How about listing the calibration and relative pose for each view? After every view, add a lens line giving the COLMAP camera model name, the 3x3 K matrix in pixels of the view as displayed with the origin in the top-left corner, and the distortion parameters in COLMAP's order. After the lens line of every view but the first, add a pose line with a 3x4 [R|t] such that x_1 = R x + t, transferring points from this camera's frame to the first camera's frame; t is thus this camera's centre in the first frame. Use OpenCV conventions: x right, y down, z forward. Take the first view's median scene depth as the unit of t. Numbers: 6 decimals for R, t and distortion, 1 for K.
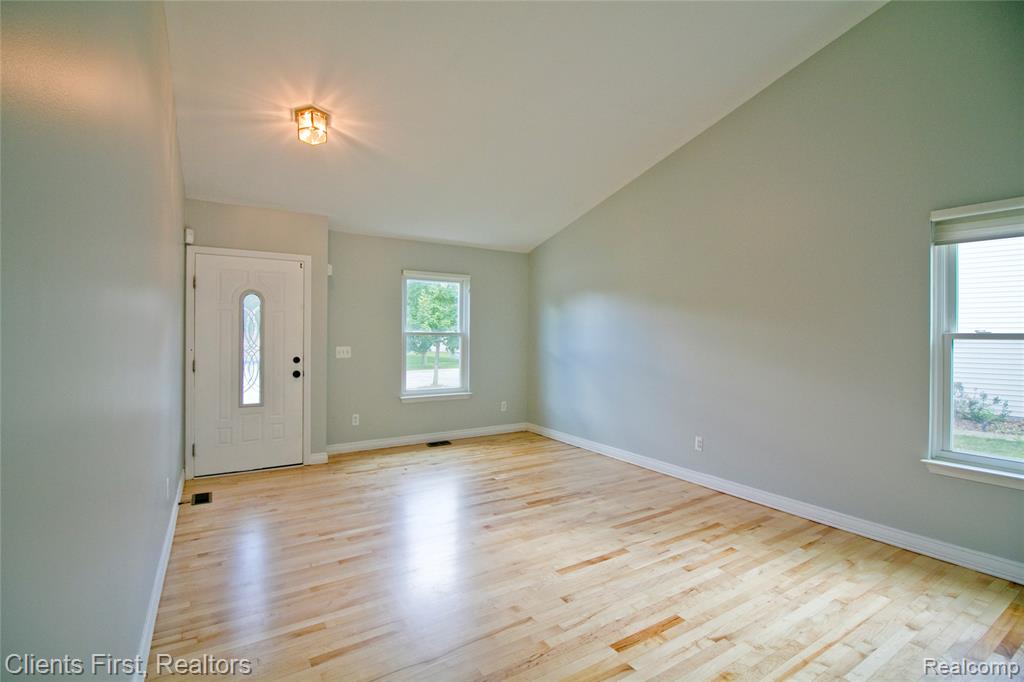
lens RADIAL K [[471.6, 0, 511.0], [0, 471.6, 334.4], [0, 0, 1]] dist [-0.005016, -0.010672]
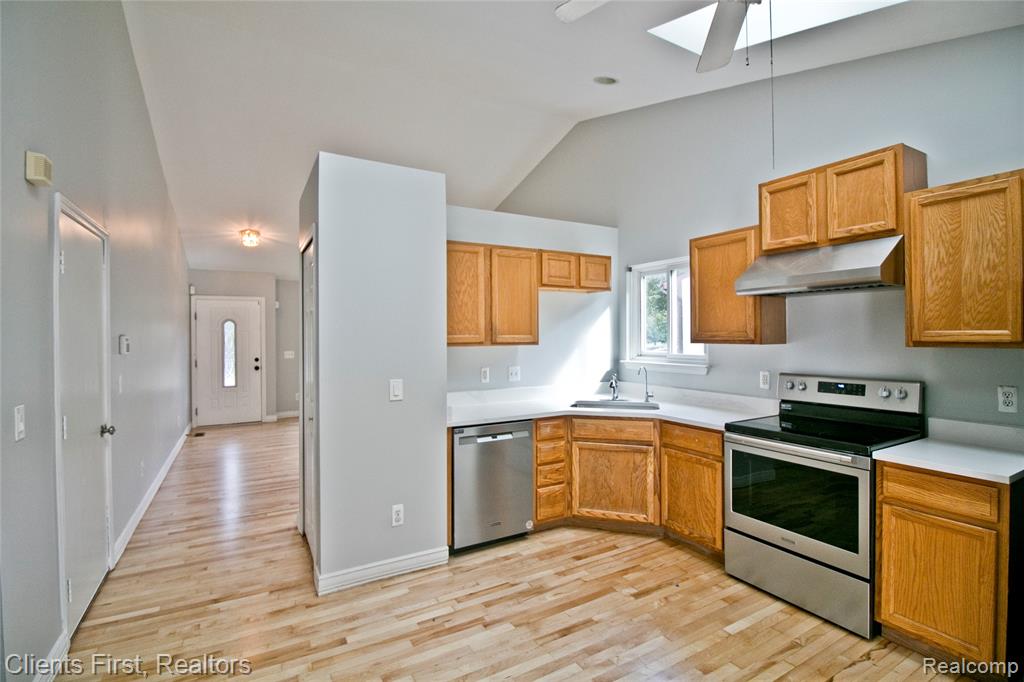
lens RADIAL K [[471.6, 0, 505.5], [0, 471.6, 335.3], [0, 0, 1]] dist [-0.005016, -0.010672]
pose [[0.998810, -0.012174, -0.047220, 0.542474], [0.012383, 0.999915, 0.004156, -0.030630], [0.047165, -0.004736, 0.998876, -0.671624]]
